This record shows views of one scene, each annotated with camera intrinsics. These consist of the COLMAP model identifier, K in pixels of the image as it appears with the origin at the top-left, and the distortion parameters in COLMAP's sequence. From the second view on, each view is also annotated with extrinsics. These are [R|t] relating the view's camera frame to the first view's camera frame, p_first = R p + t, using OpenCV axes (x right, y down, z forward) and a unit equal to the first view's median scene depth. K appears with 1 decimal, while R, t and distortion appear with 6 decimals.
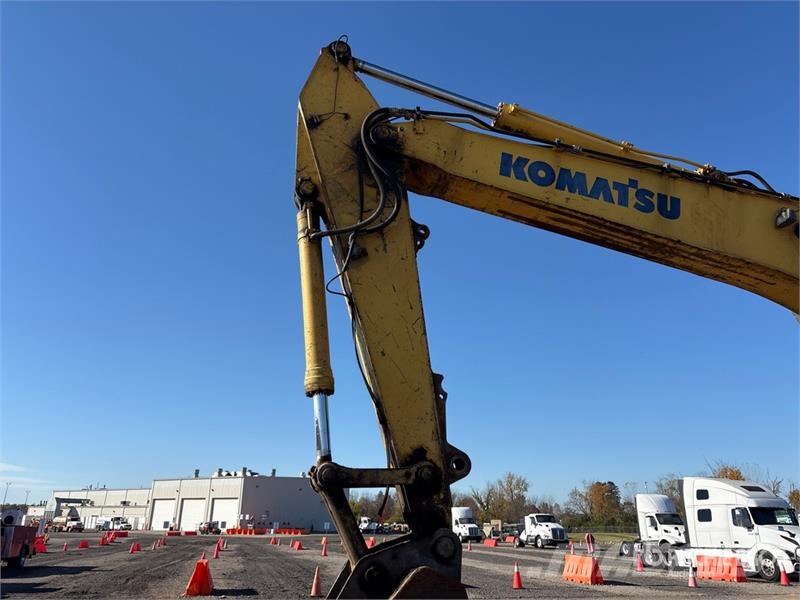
lens RADIAL K [[598.2, 0, 400.0], [0, 598.2, 300.0], [0, 0, 1]] dist [0.045290, -0.039881]
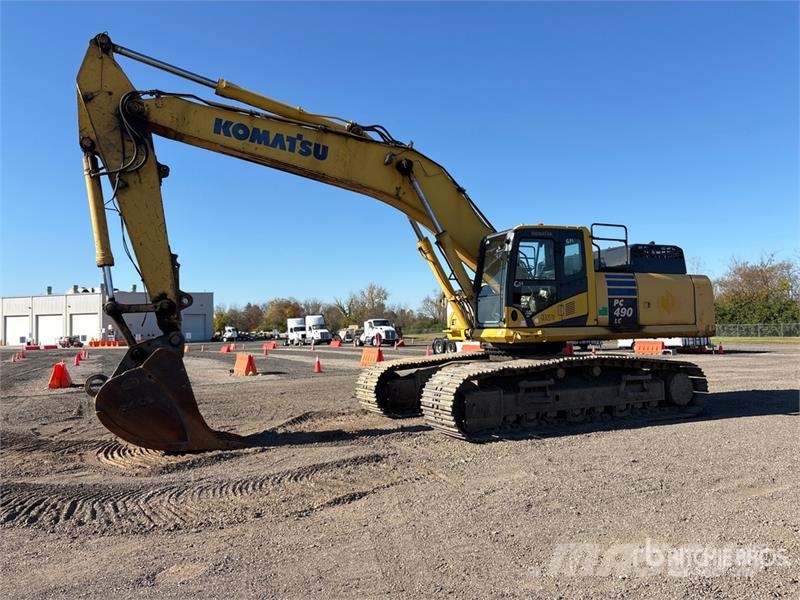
lens RADIAL K [[603.3, 0, 391.7], [0, 603.3, 302.9], [0, 0, 1]] dist [0.061364, -0.062166]
pose [[0.980635, -0.024155, 0.194348, 0.070546], [-0.036568, 0.952329, 0.302875, -0.065297], [-0.192399, -0.304116, 0.933004, -0.186270]]
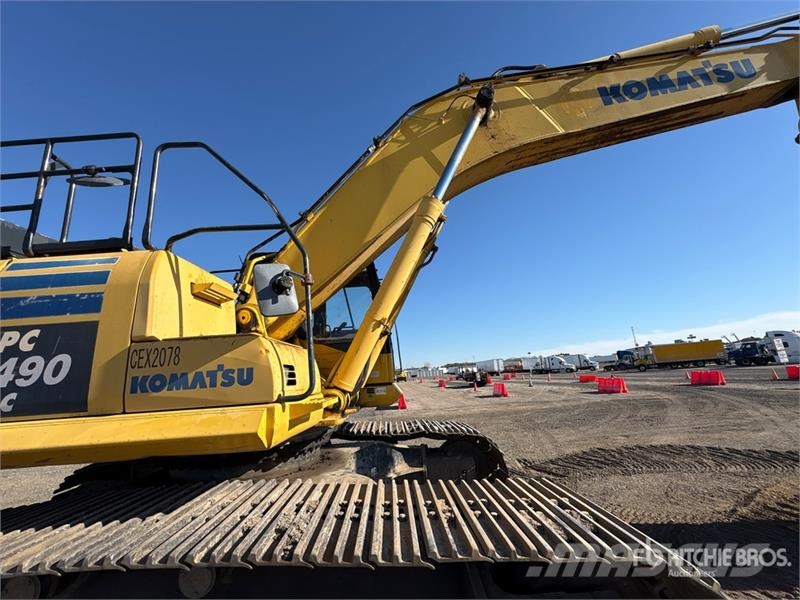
lens RADIAL K [[319.1, 0, 398.9], [0, 319.1, 299.9], [0, 0, 1]] dist [-0.000654, 0.000042]
pose [[0.974472, -0.124900, -0.186561, 0.410702], [0.149735, 0.980725, 0.125534, 0.054989], [0.167286, -0.150264, 0.974390, 0.134576]]
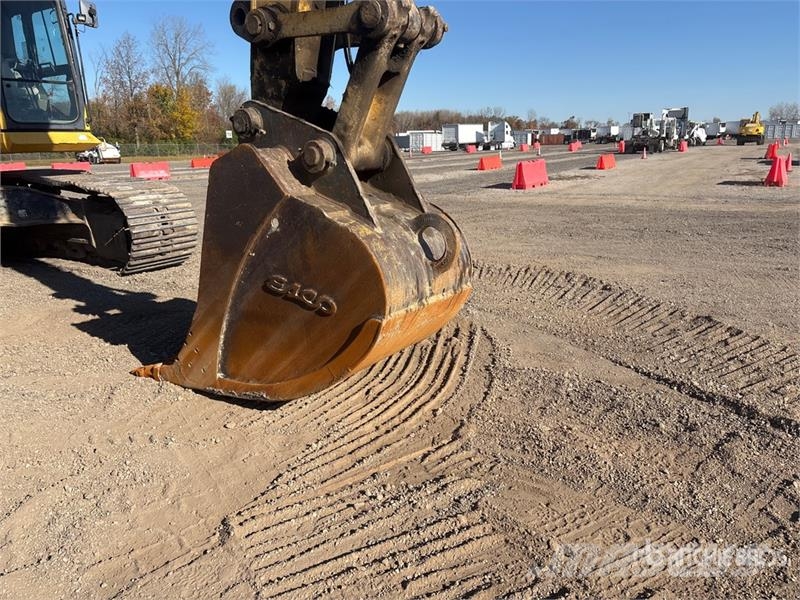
lens RADIAL K [[602.8, 0, 407.7], [0, 602.8, 295.1], [0, 0, 1]] dist [0.058905, -0.061256]
pose [[0.700024, 0.152140, -0.697725, 0.707231], [0.280615, 0.839844, 0.464669, 0.096768], [0.656675, -0.521072, 0.545218, 0.203840]]
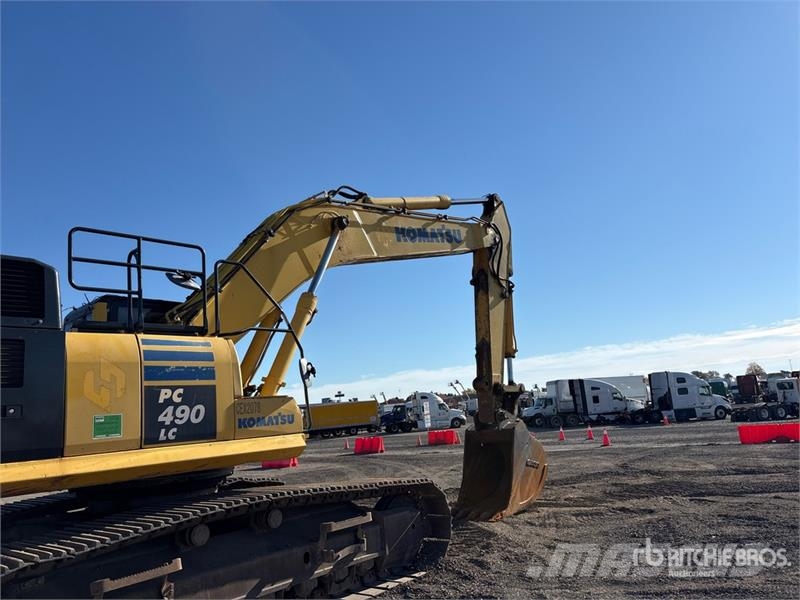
lens RADIAL K [[605.2, 0, 395.8], [0, 605.2, 300.7], [0, 0, 1]] dist [0.055000, -0.058536]
pose [[0.807624, 0.033913, 0.588722, 0.251237], [-0.126231, 0.985146, 0.116418, -0.006816], [-0.576029, -0.168337, 0.799909, -0.020952]]
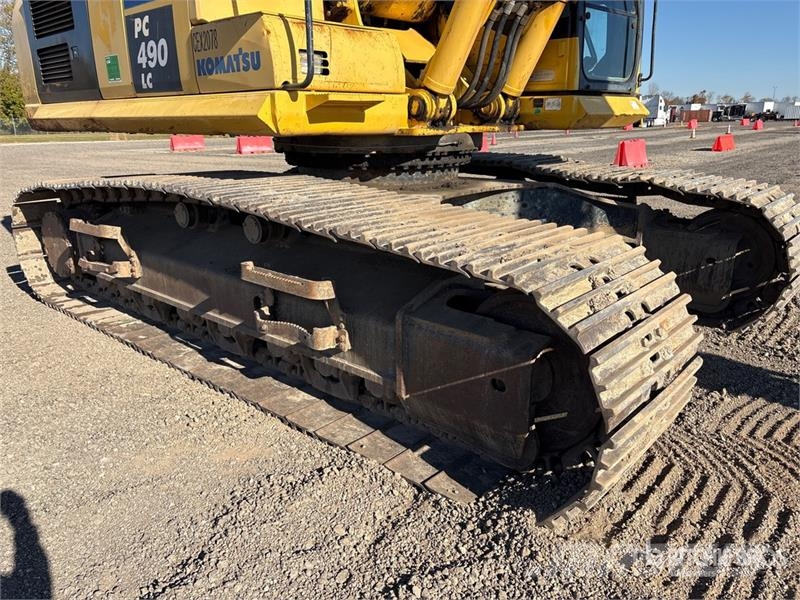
lens RADIAL K [[603.3, 0, 391.7], [0, 603.3, 302.9], [0, 0, 1]] dist [0.061364, -0.062166]
pose [[0.561464, 0.226431, -0.795919, 0.494120], [0.309231, 0.834740, 0.455616, 0.067692], [0.767551, -0.501935, 0.398656, 0.138240]]
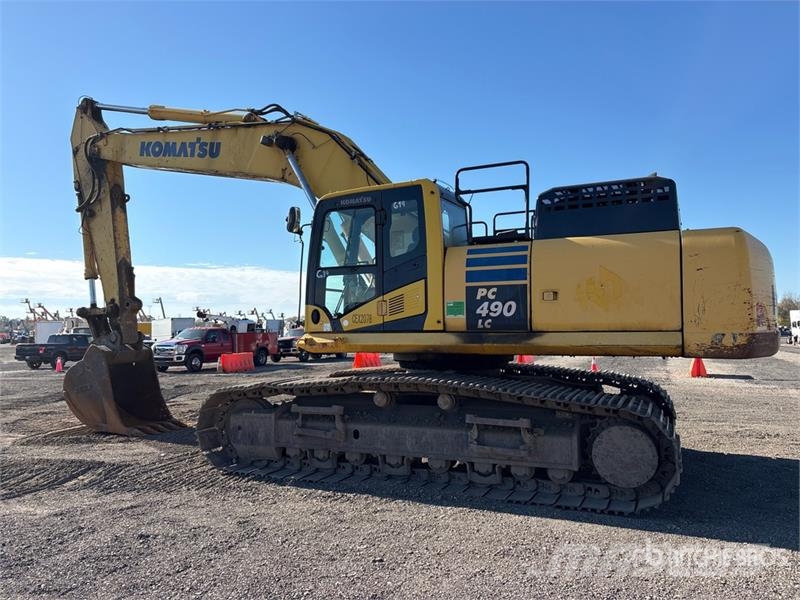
lens RADIAL K [[605.2, 0, 395.8], [0, 605.2, 300.7], [0, 0, 1]] dist [0.055000, -0.058536]
pose [[0.788973, -0.048502, -0.612511, 0.443242], [0.231864, 0.946677, 0.223699, -0.004494], [0.569000, -0.318512, 0.758148, -0.033743]]
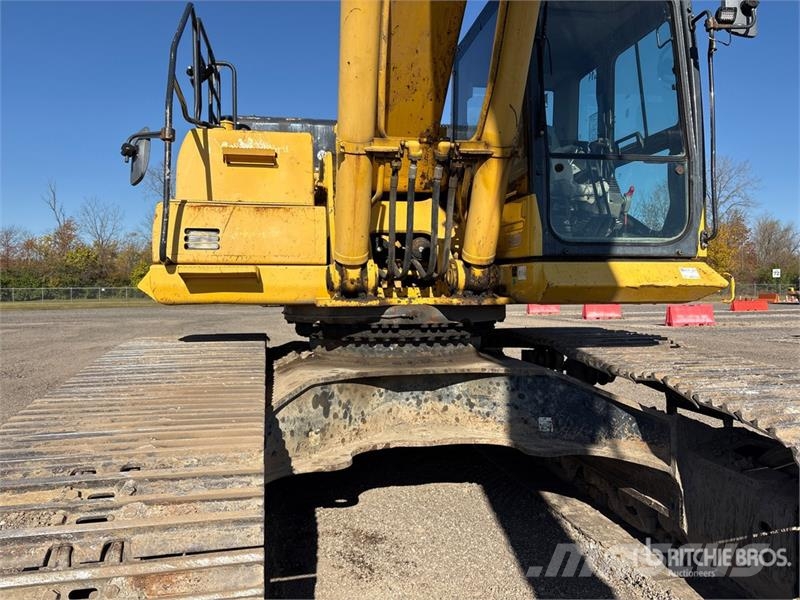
lens RADIAL K [[602.1, 0, 393.8], [0, 602.1, 298.6], [0, 0, 1]] dist [0.045833, -0.047990]
pose [[-0.040299, 0.009692, -0.999141, 0.507227], [0.362683, 0.931896, -0.005589, 0.108992], [0.931041, -0.362596, -0.041070, 0.246799]]
